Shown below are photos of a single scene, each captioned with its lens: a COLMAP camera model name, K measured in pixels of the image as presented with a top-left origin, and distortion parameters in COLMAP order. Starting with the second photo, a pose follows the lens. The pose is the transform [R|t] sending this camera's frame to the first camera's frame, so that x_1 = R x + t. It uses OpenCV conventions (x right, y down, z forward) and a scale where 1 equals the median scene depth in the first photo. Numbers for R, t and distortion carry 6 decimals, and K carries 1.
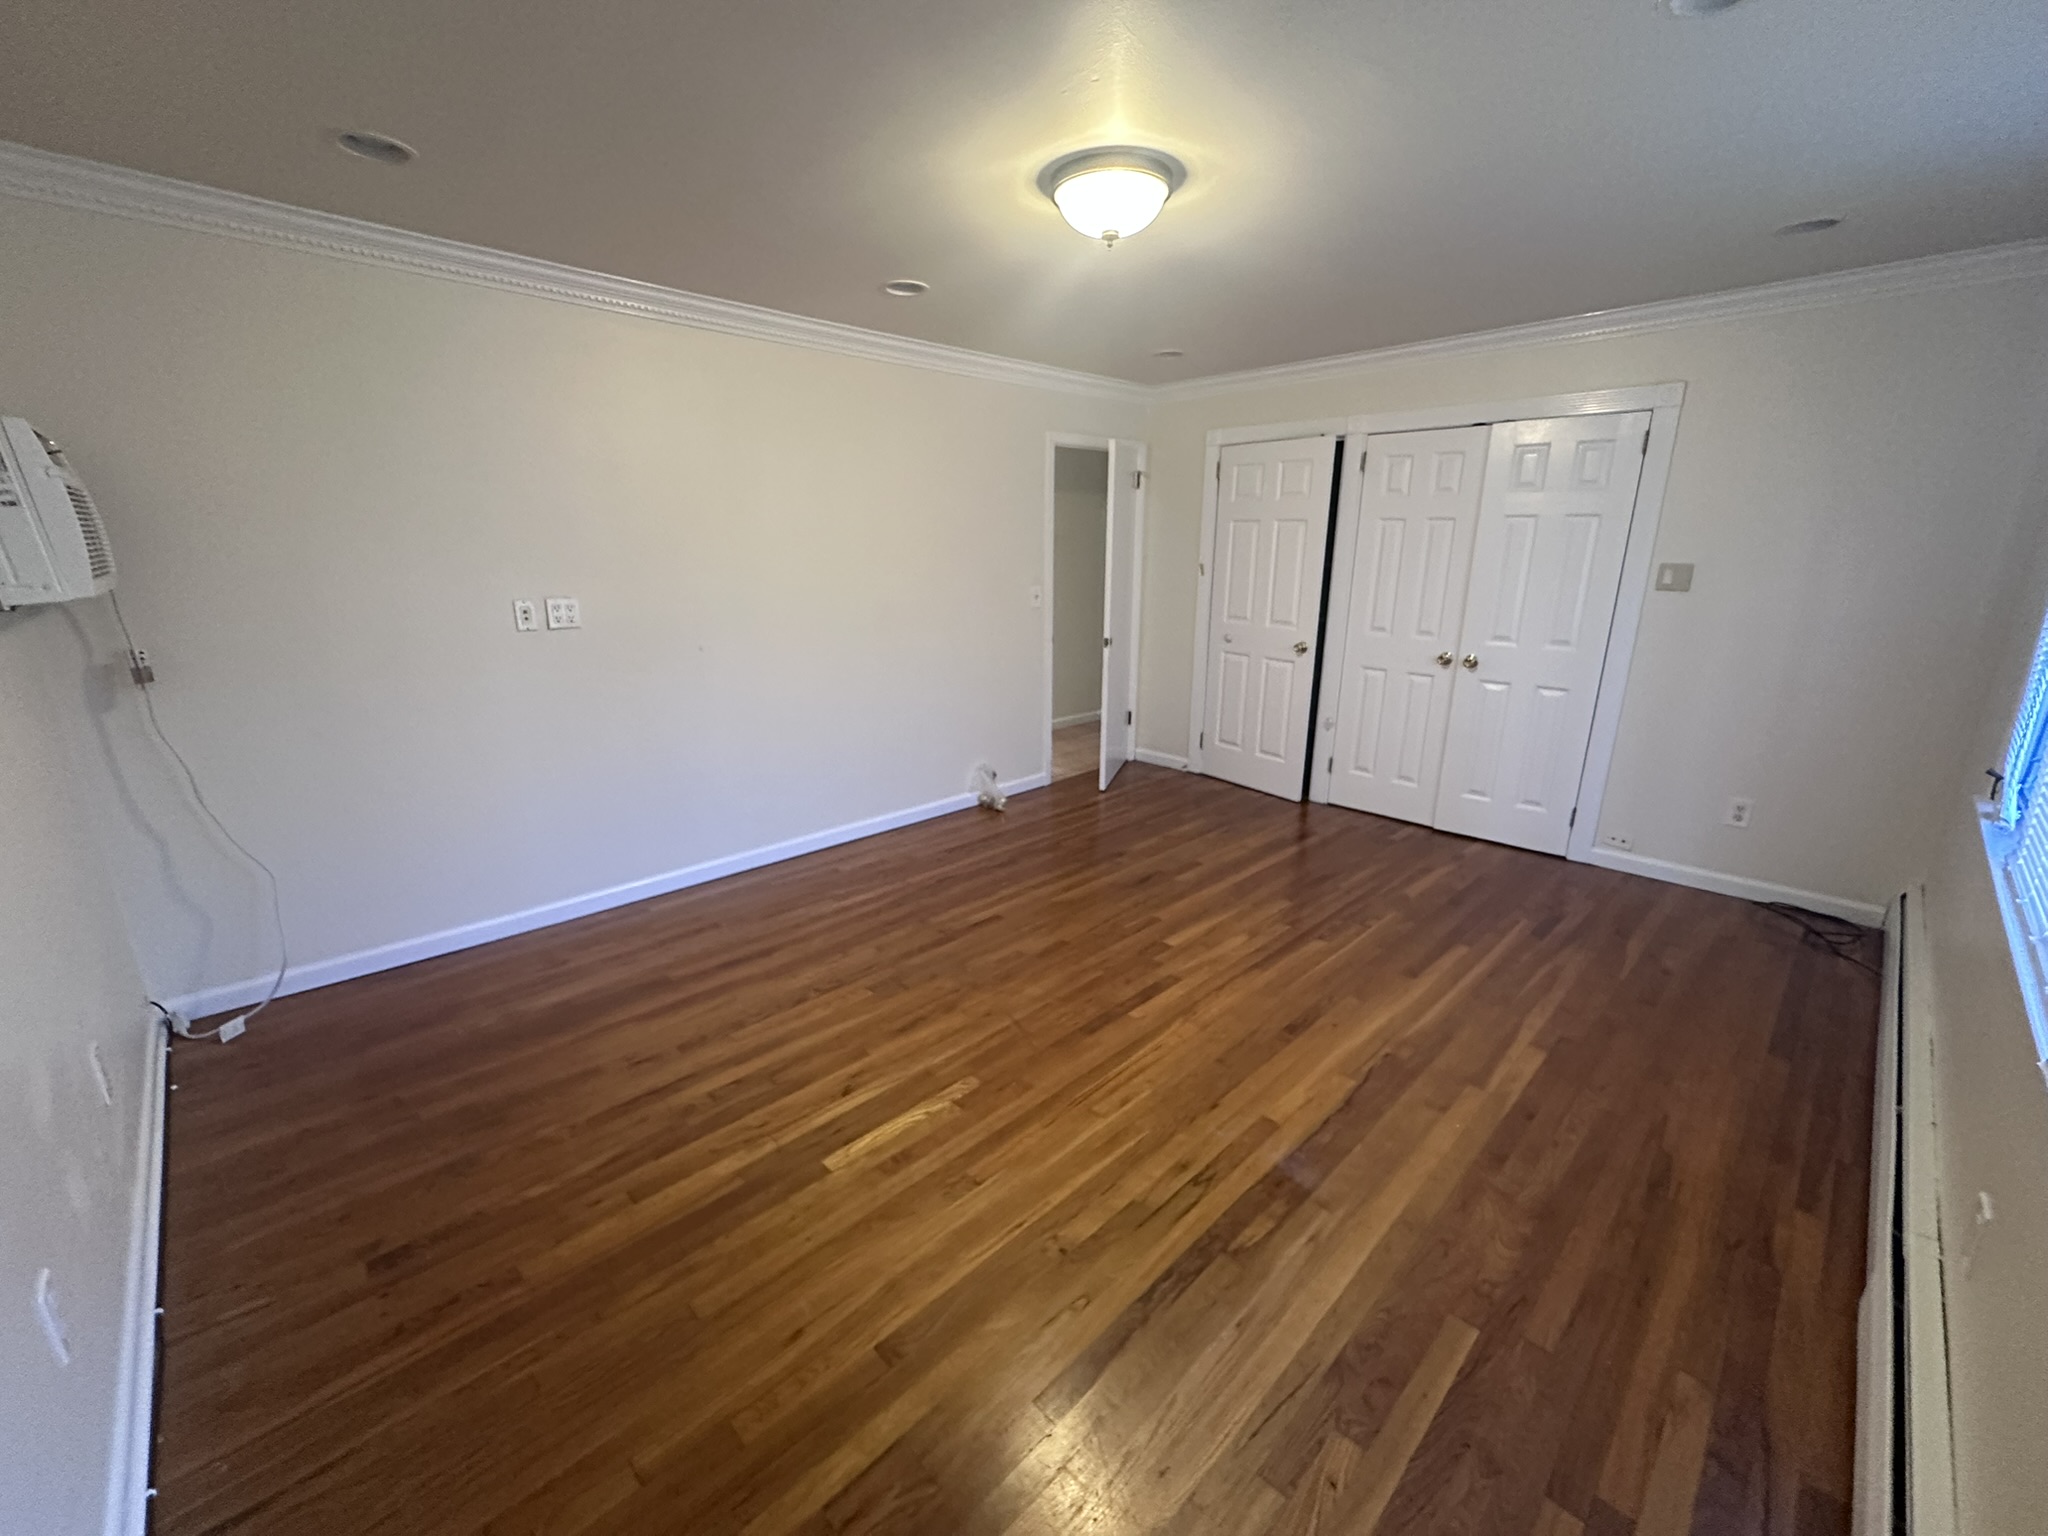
lens RADIAL K [[823.2, 0, 1024.9], [0, 823.2, 776.4], [0, 0, 1]] dist [-0.001161, 0.000809]
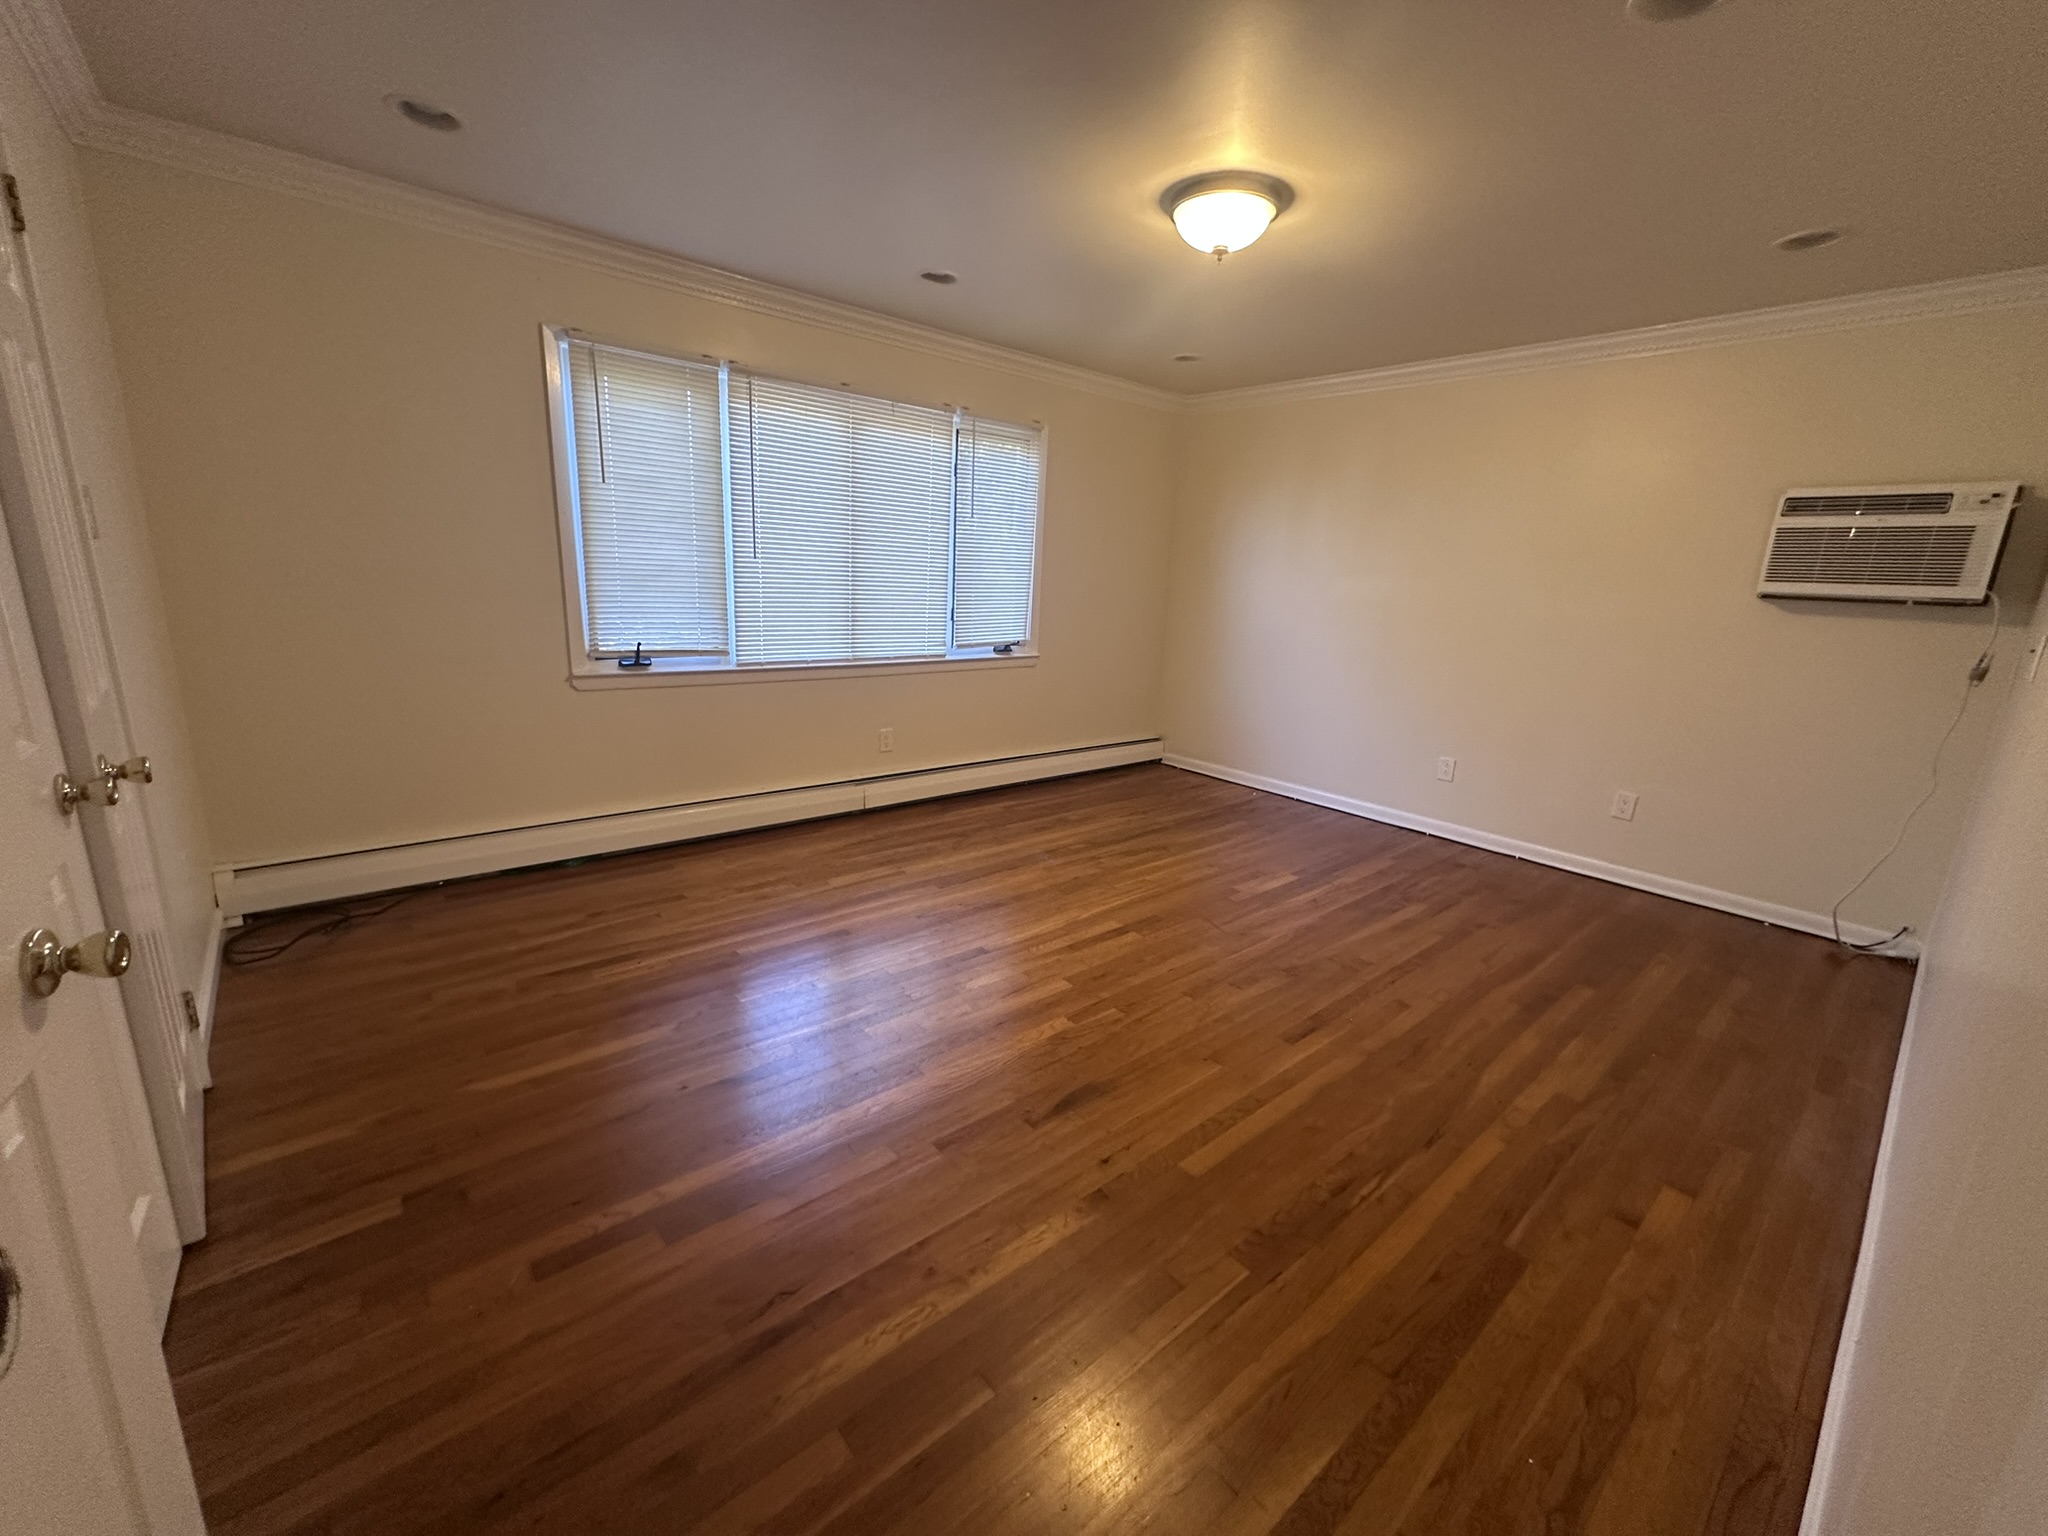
lens RADIAL K [[823.2, 0, 1024.9], [0, 823.2, 767.7], [0, 0, 1]] dist [-0.001161, 0.000809]
pose [[-0.997035, -0.059112, 0.049265, 0.236658], [-0.027157, 0.869326, 0.493493, -0.522272], [-0.071999, 0.490692, -0.868353, 2.061587]]
